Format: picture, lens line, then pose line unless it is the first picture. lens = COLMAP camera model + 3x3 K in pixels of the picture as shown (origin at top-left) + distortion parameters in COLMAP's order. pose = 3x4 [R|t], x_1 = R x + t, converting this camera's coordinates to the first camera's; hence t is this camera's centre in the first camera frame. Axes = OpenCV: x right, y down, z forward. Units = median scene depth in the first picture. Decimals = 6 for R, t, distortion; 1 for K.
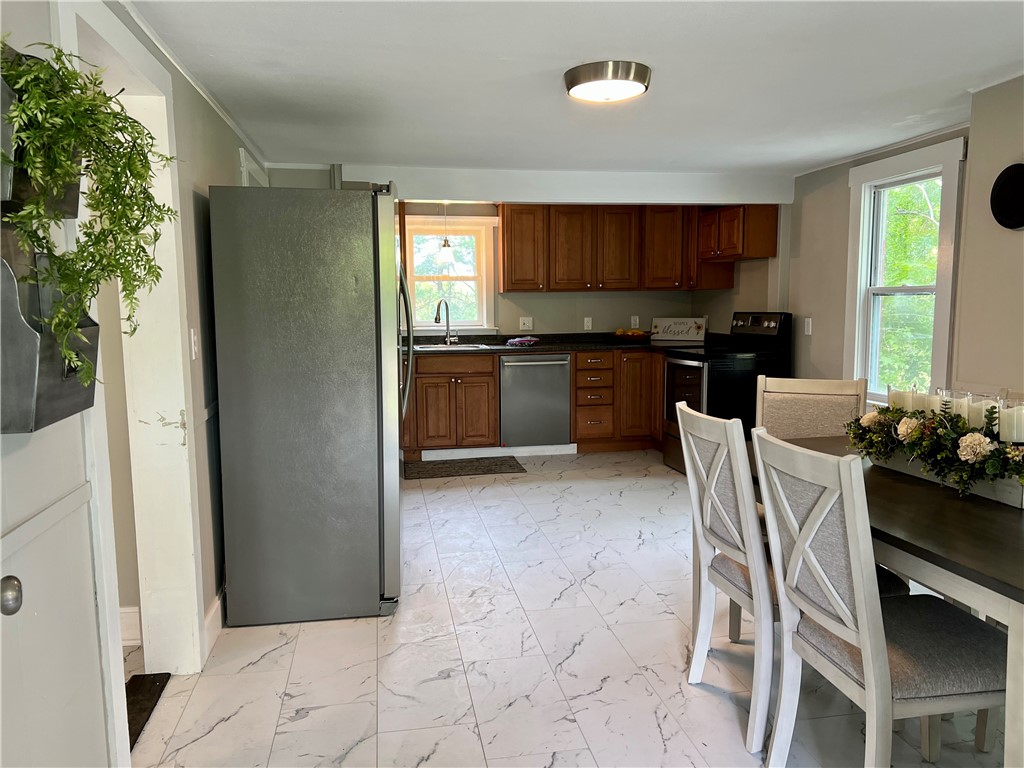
lens RADIAL K [[769.7, 0, 502.8], [0, 769.7, 398.4], [0, 0, 1]] dist [0.053078, -0.057325]
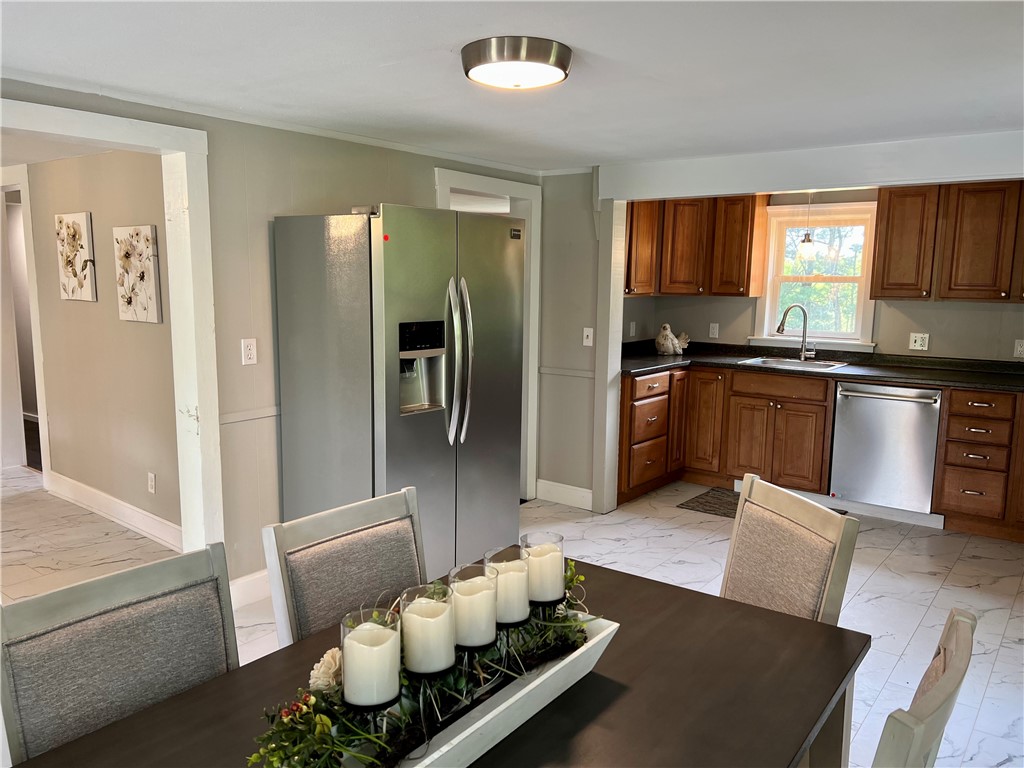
lens RADIAL K [[769.7, 0, 519.8], [0, 769.7, 392.0], [0, 0, 1]] dist [0.053078, -0.057325]
pose [[0.688153, 0.127964, -0.714192, 0.425345], [-0.112984, 0.991216, 0.068736, -0.078357], [0.716715, 0.033391, 0.696567, 0.274670]]
